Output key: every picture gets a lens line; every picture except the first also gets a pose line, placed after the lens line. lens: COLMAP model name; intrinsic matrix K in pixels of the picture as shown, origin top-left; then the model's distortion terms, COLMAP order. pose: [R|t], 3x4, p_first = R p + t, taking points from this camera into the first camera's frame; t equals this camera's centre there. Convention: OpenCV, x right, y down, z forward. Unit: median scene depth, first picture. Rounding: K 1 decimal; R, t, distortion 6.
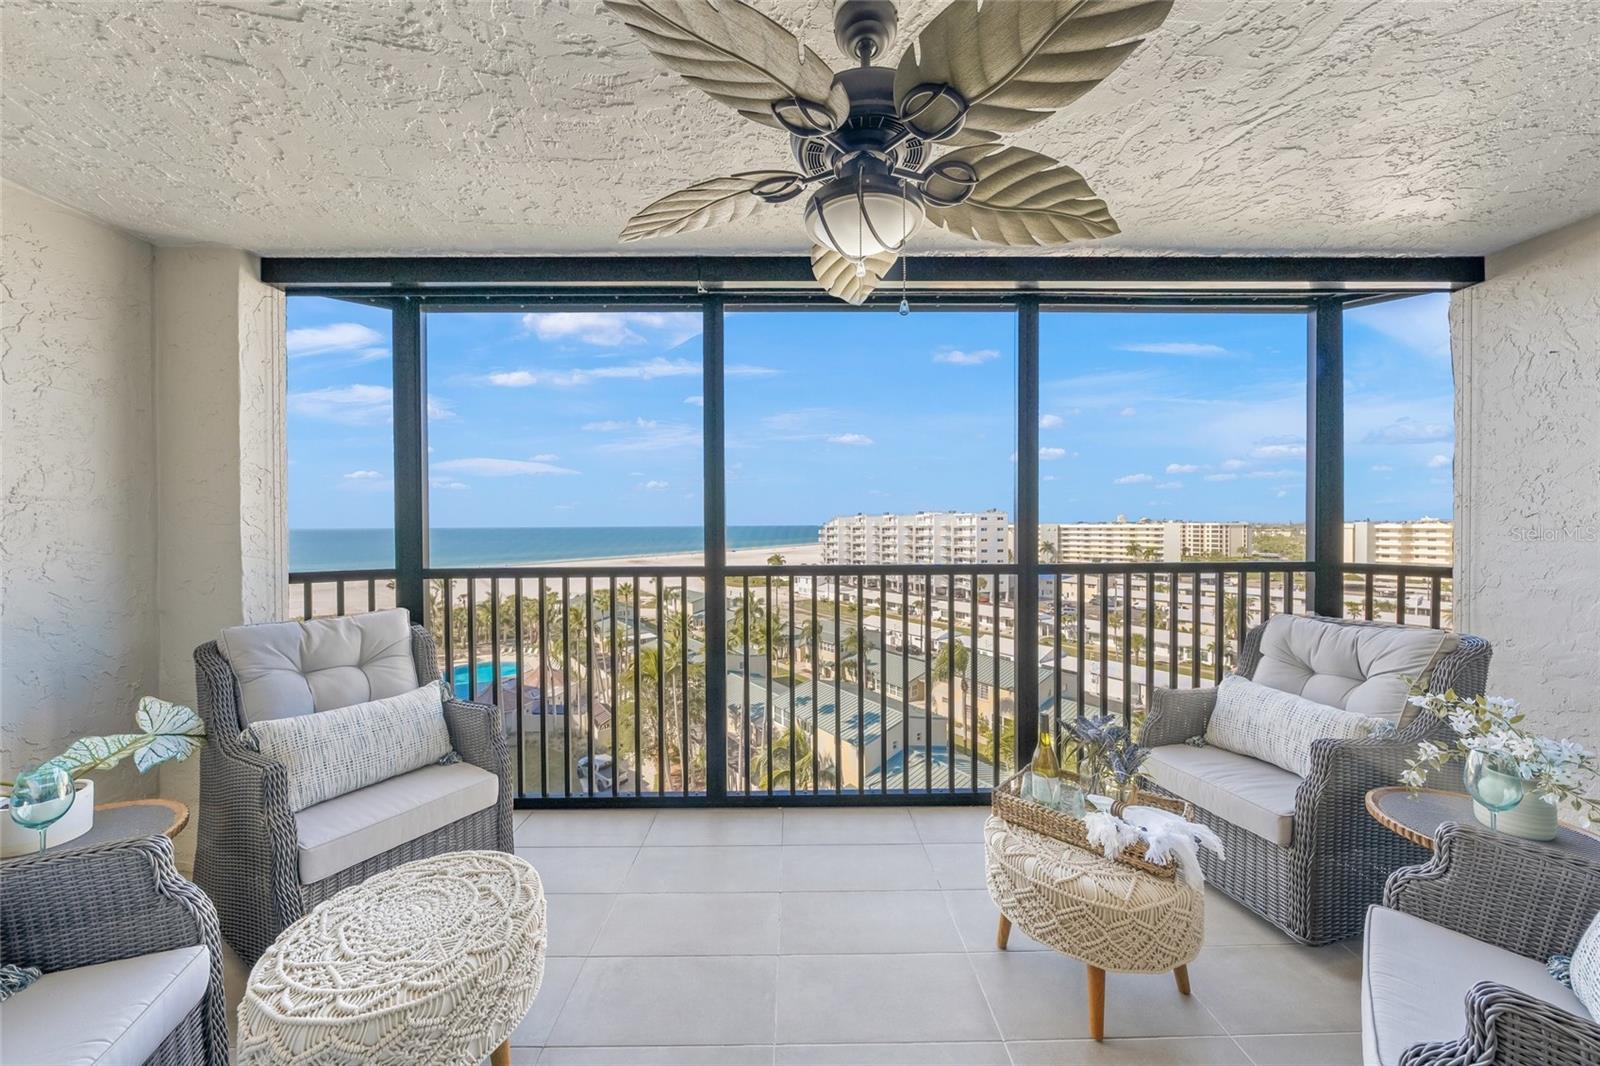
lens RADIAL K [[545.4, 0, 800.9], [0, 545.4, 529.9], [0, 0, 1]] dist [-0.002720, -0.000011]
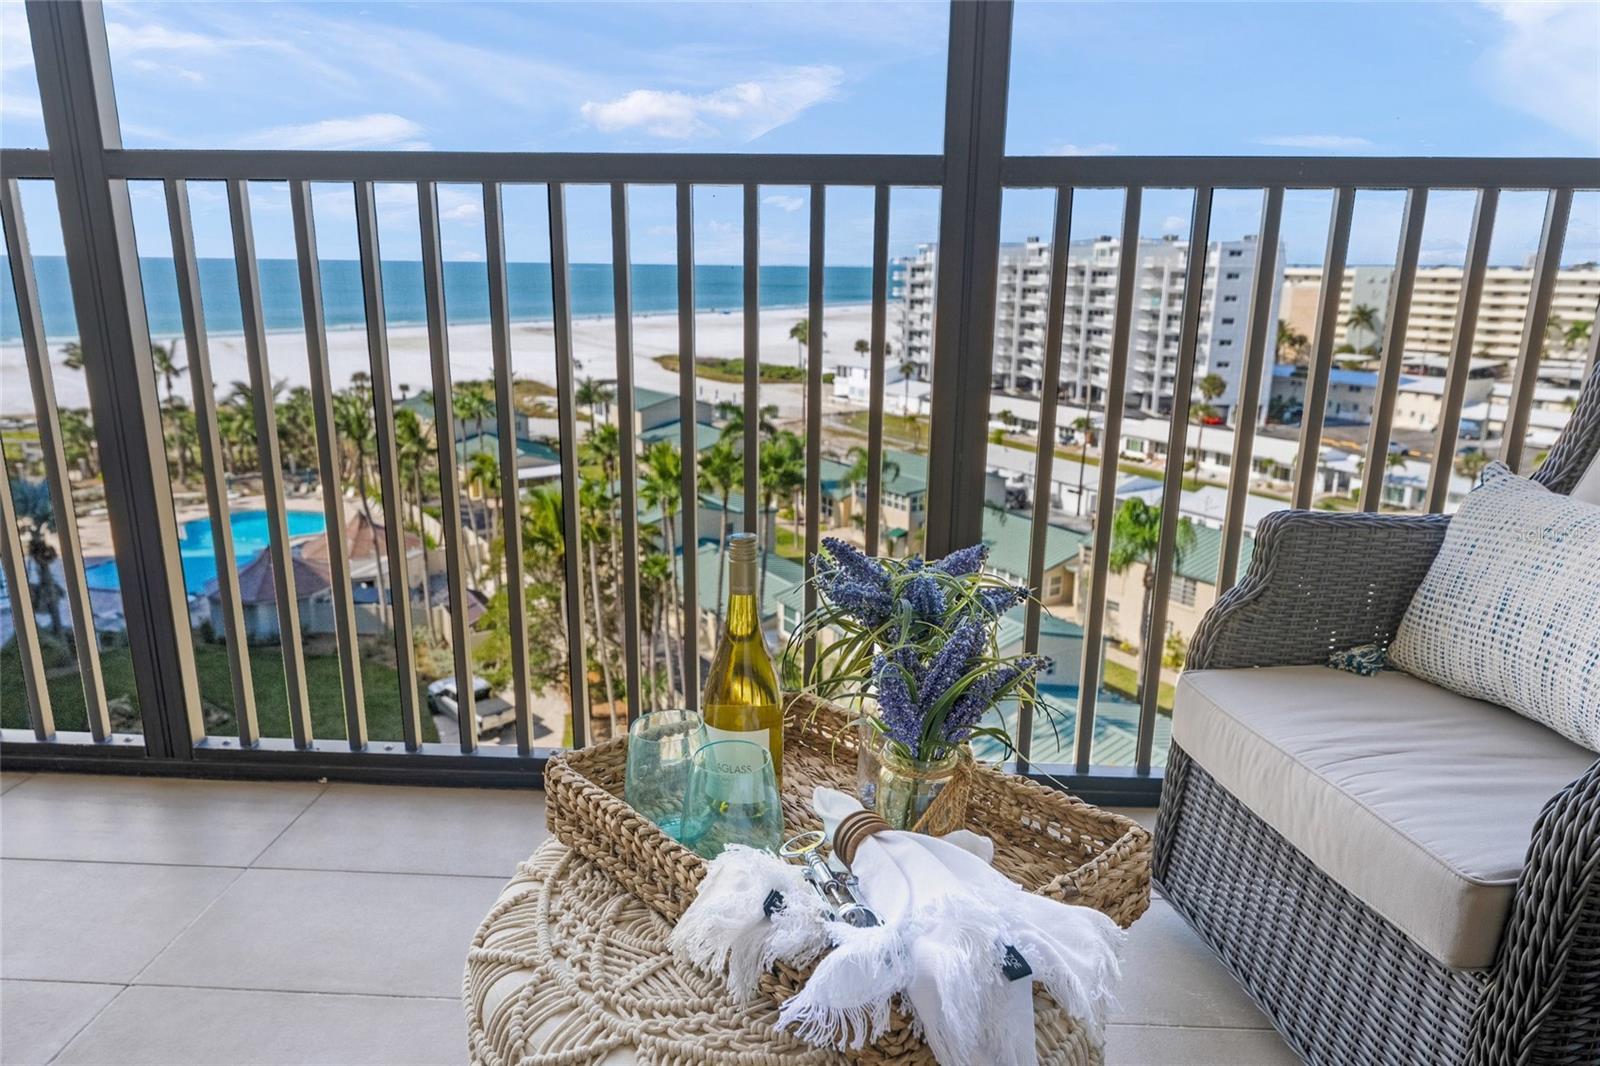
lens RADIAL K [[1059.6, 0, 805.6], [0, 1059.6, 538.7], [0, 0, 1]] dist [0.011215, 0.000244]
pose [[0.998572, 0.030262, -0.044021, 0.342034], [-0.018577, 0.969352, 0.244974, 0.131863], [0.050086, -0.243807, 0.968530, 0.294120]]
